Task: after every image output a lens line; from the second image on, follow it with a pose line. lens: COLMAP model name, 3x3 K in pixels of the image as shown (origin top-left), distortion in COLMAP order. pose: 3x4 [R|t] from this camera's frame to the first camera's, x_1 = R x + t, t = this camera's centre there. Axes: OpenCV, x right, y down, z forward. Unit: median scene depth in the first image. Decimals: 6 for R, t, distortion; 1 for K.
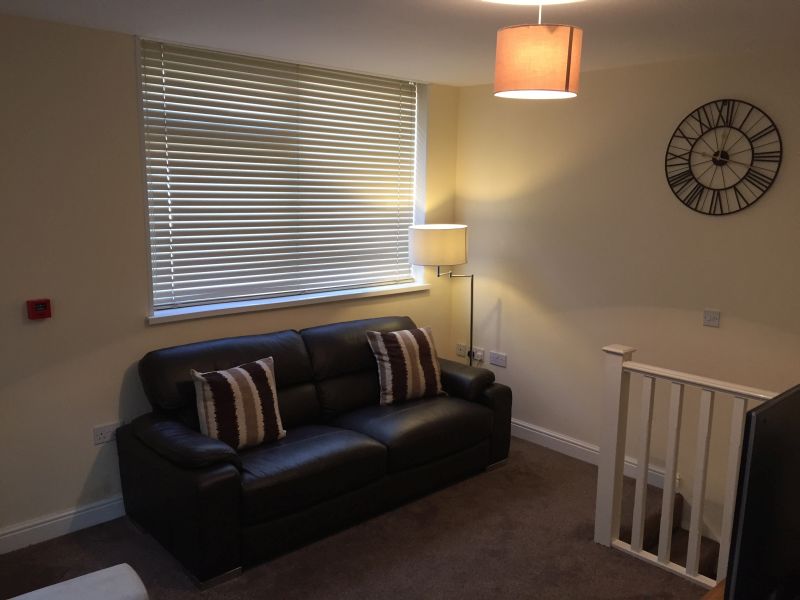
lens RADIAL K [[678.7, 0, 400.6], [0, 678.7, 304.9], [0, 0, 1]] dist [0.063967, -0.081554]
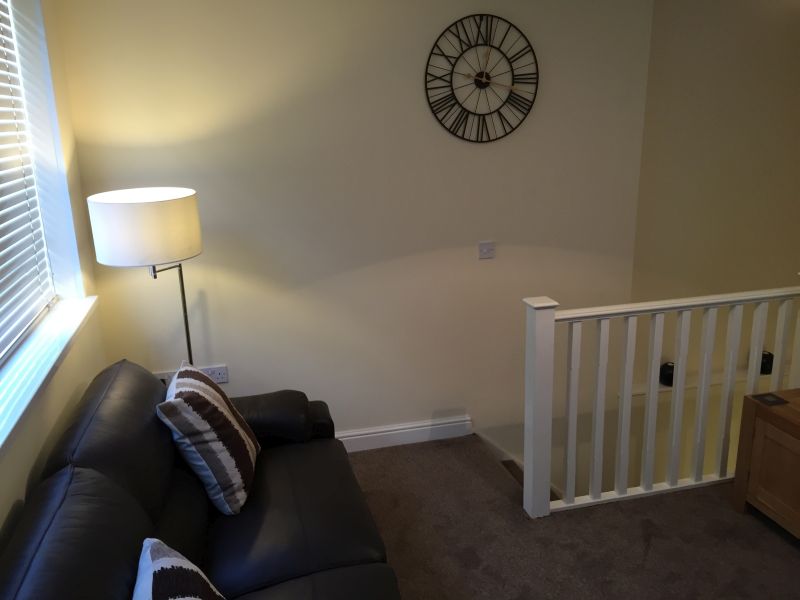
lens RADIAL K [[678.7, 0, 413.5], [0, 678.7, 306.0], [0, 0, 1]] dist [0.063967, -0.081554]
pose [[0.468375, -0.267370, 0.842104, -0.437548], [0.183535, 0.961765, 0.203281, -0.122683], [-0.864257, 0.059344, 0.499538, 0.626633]]
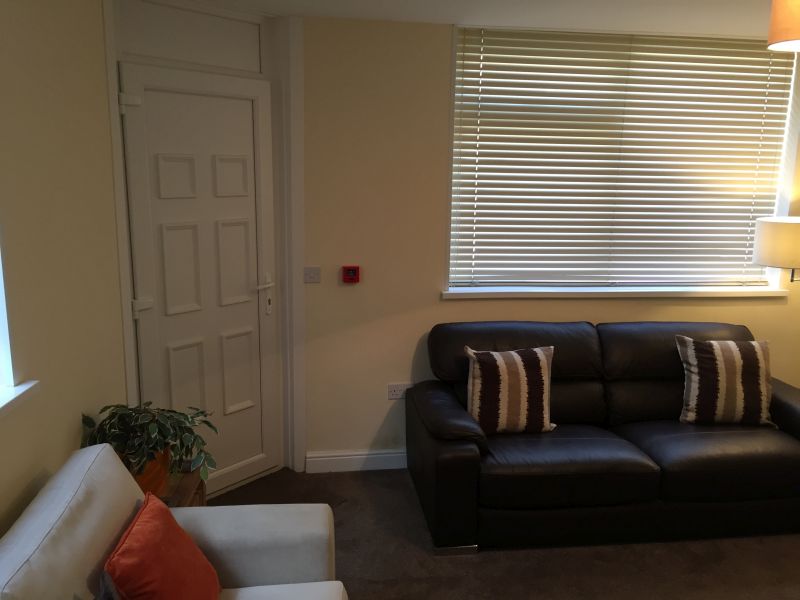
lens RADIAL K [[678.7, 0, 397.7], [0, 678.7, 306.2], [0, 0, 1]] dist [0.063967, -0.081554]
pose [[0.822947, 0.118232, -0.555680, 0.157933], [-0.105059, 0.992907, 0.055670, -0.010948], [0.558320, 0.012566, 0.829531, 0.076424]]
